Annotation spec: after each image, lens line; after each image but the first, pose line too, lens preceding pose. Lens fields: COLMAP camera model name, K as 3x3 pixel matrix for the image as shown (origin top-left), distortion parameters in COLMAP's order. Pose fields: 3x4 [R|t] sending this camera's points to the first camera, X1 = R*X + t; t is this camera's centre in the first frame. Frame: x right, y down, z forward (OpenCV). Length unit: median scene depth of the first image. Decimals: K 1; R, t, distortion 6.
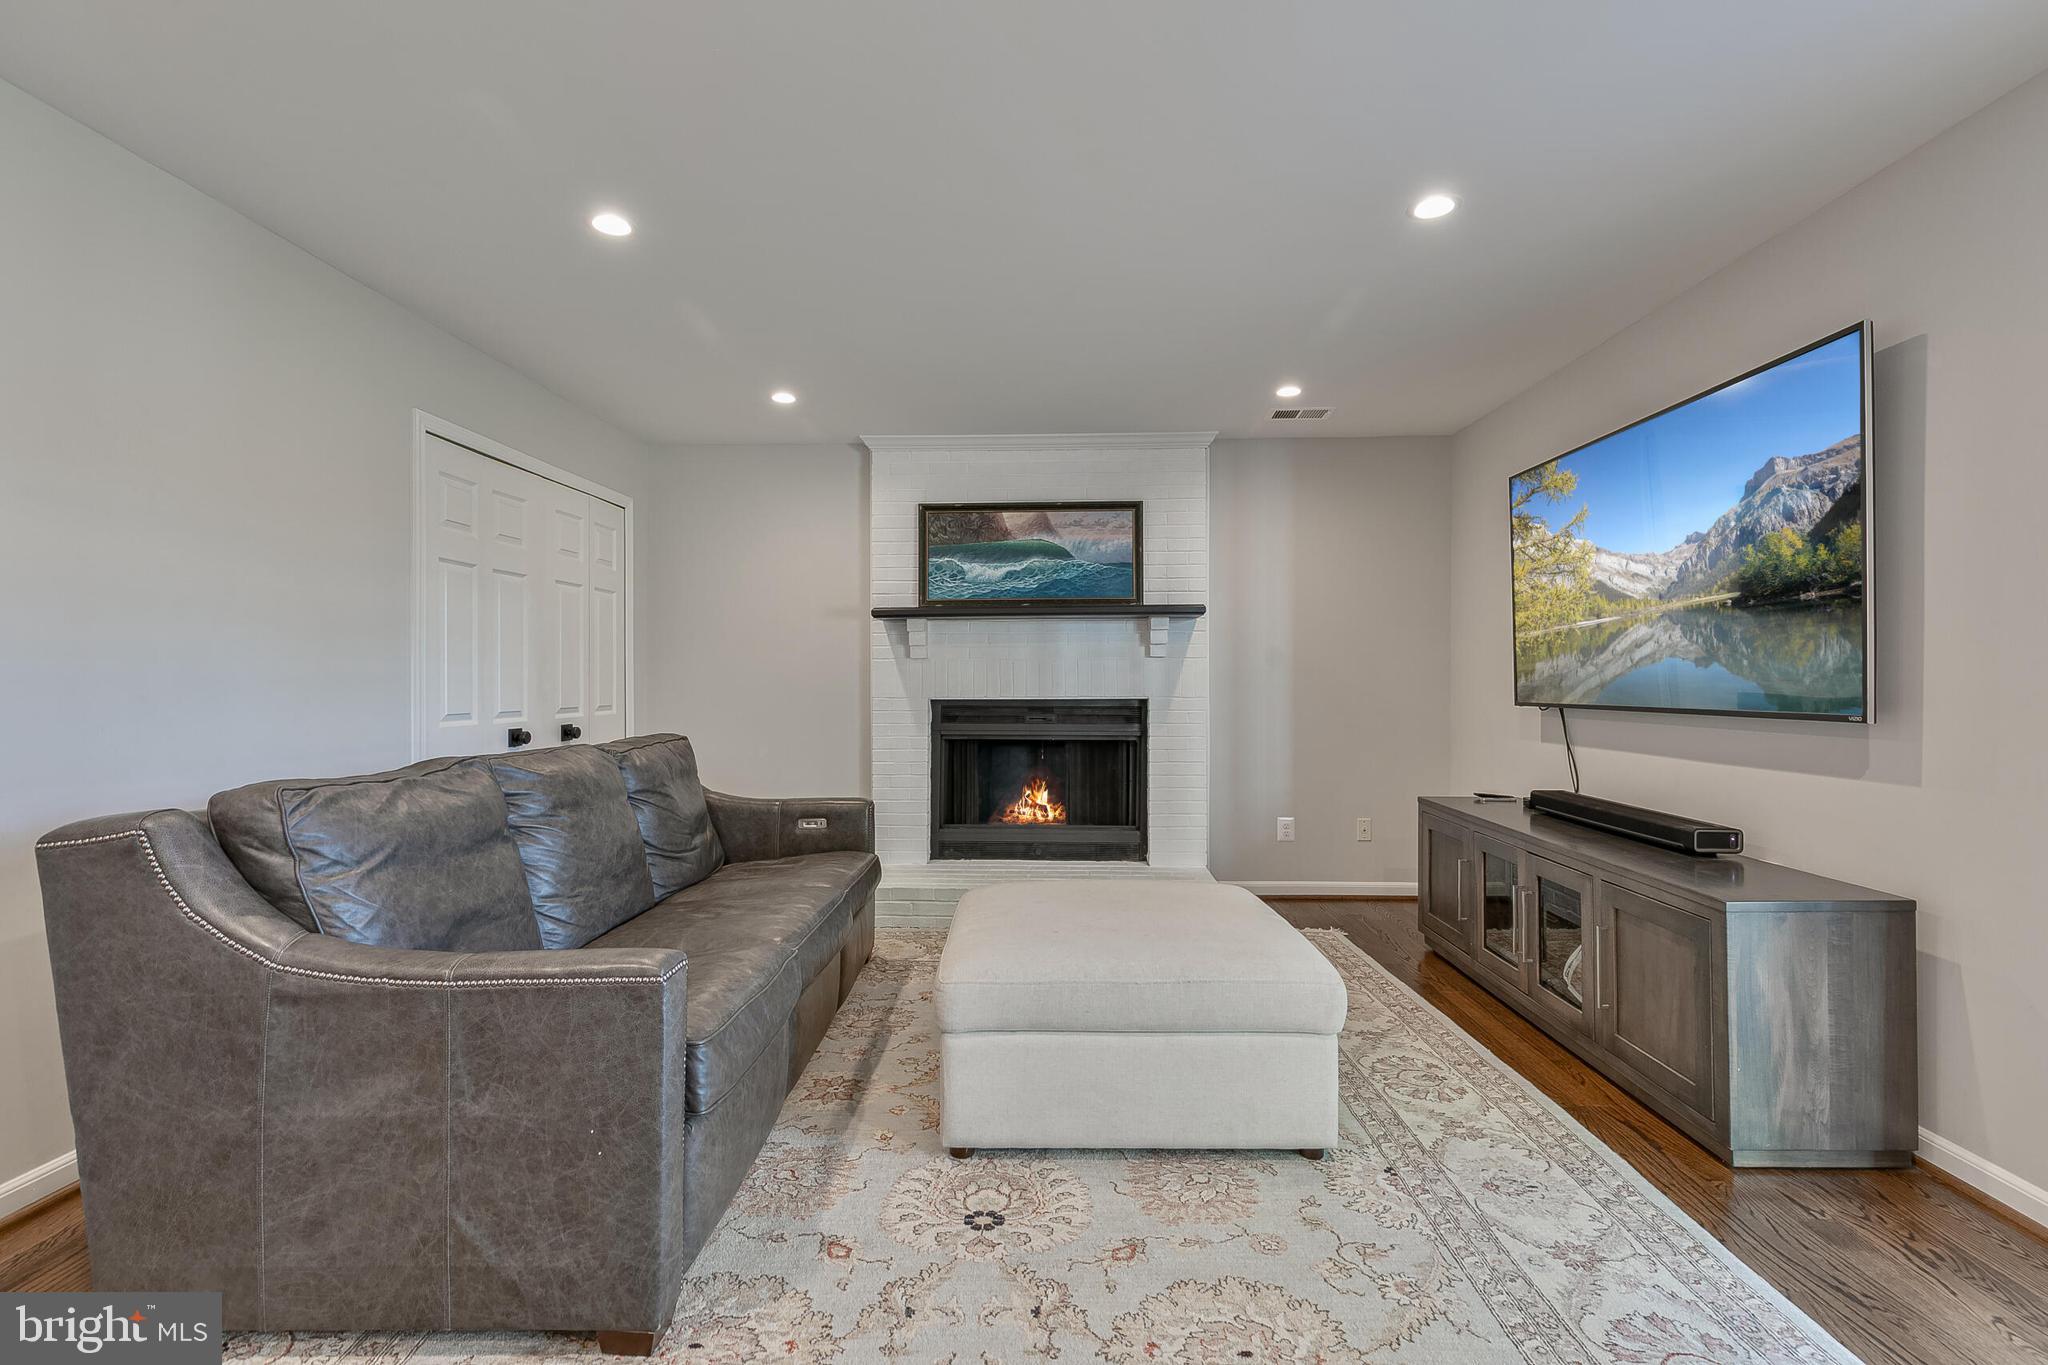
lens RADIAL K [[915.9, 0, 1030.6], [0, 915.9, 680.7], [0, 0, 1]] dist [0.008254, -0.002976]
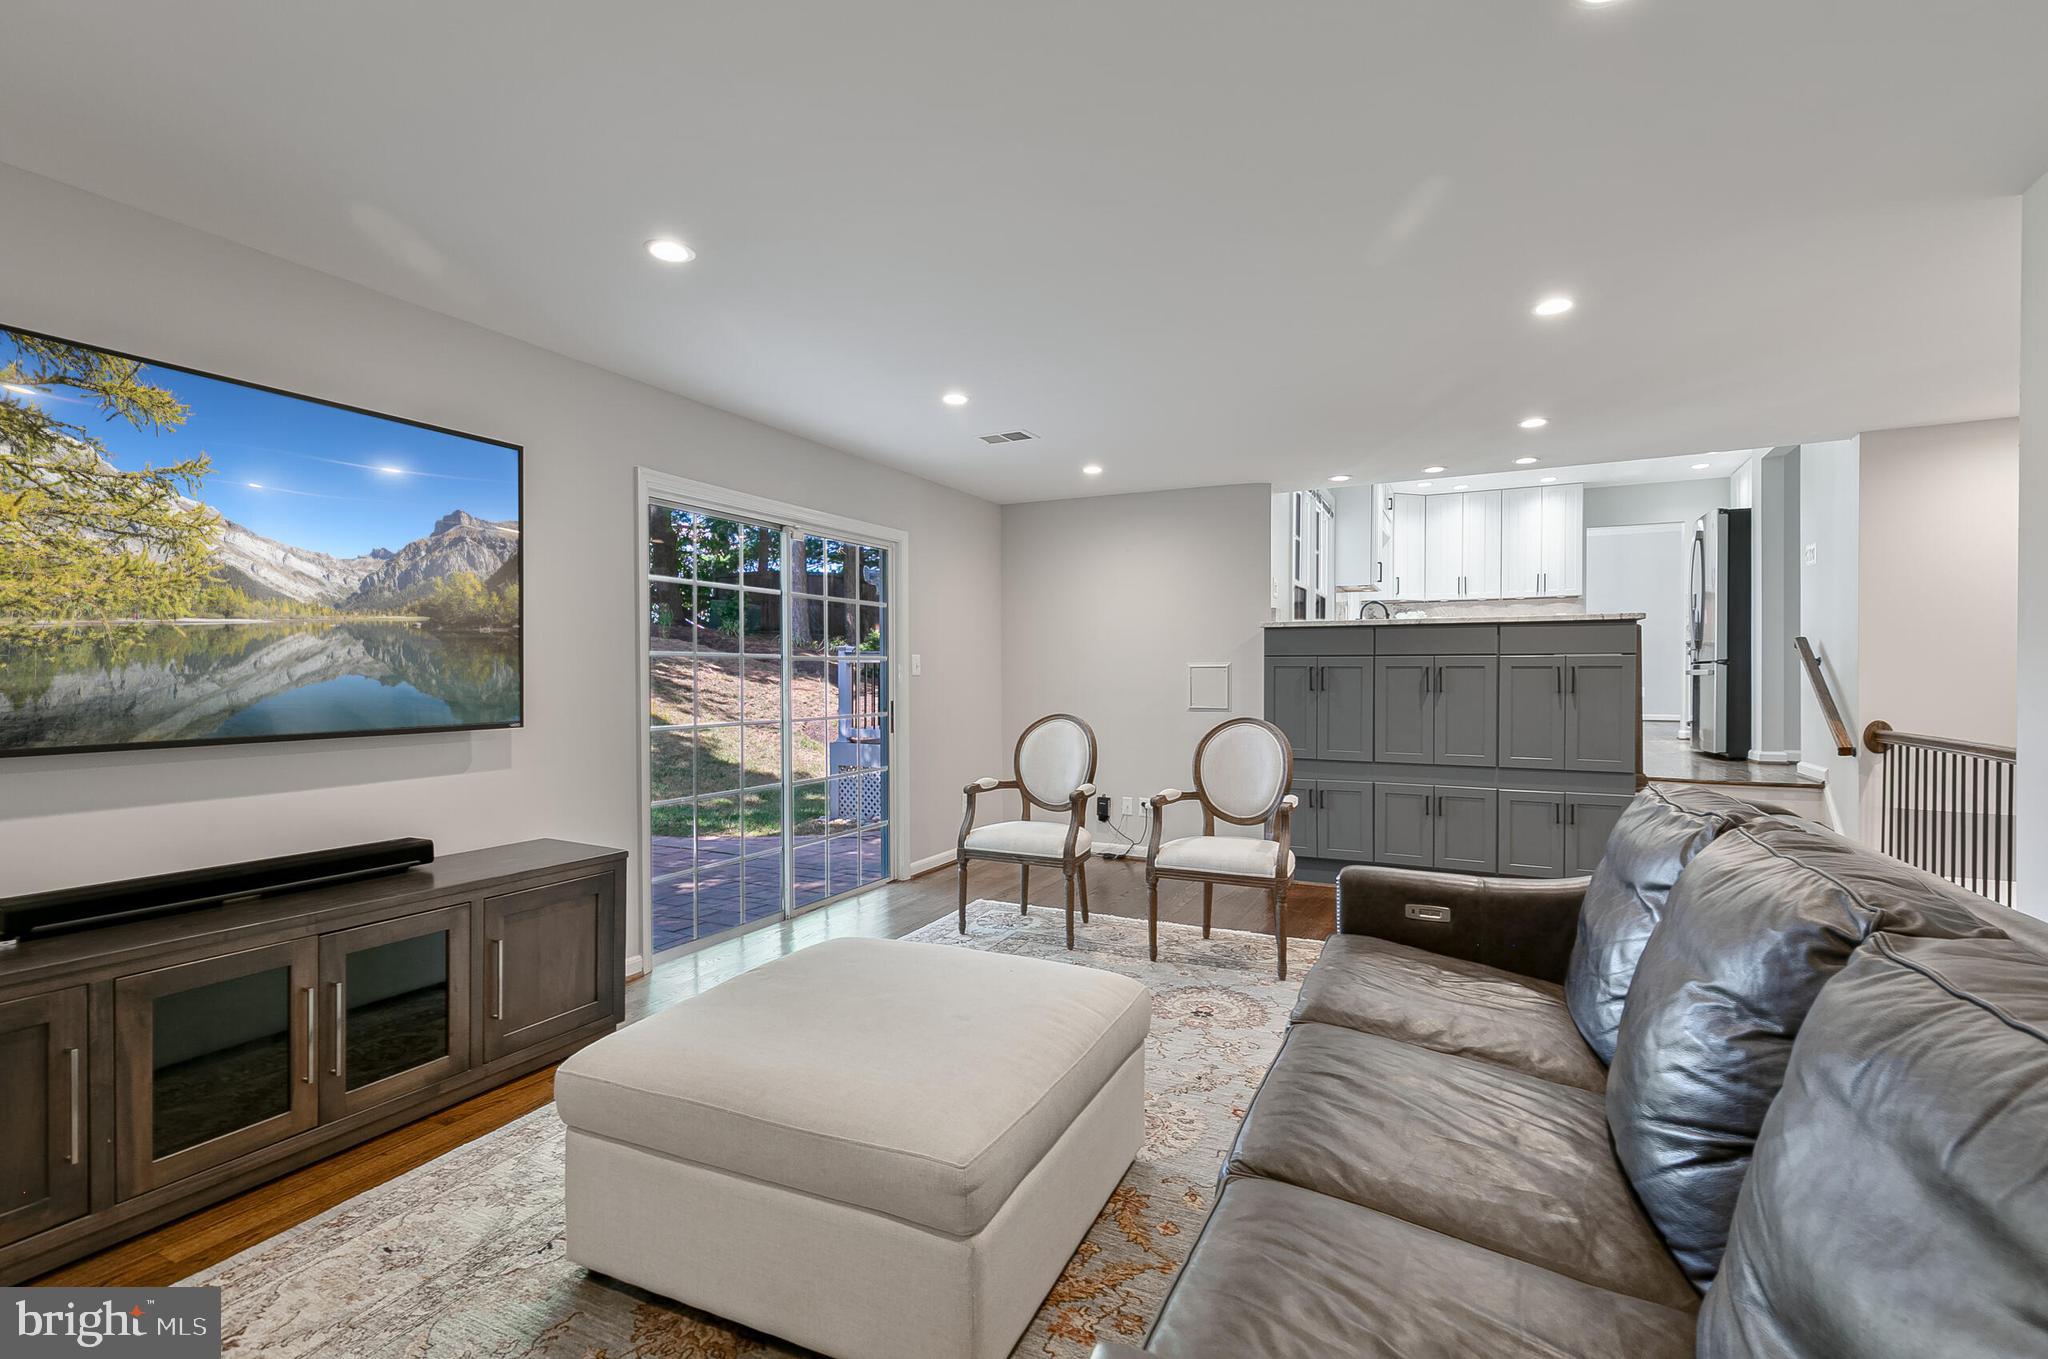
lens RADIAL K [[1230.5, 0, 1027.3], [0, 1230.5, 686.5], [0, 0, 1]] dist [-0.004217, 0.002510]
pose [[-0.944043, -0.014597, 0.329498, -0.339794], [-0.010764, 0.999852, 0.013455, -0.035726], [-0.329646, 0.009155, -0.944060, 1.868210]]
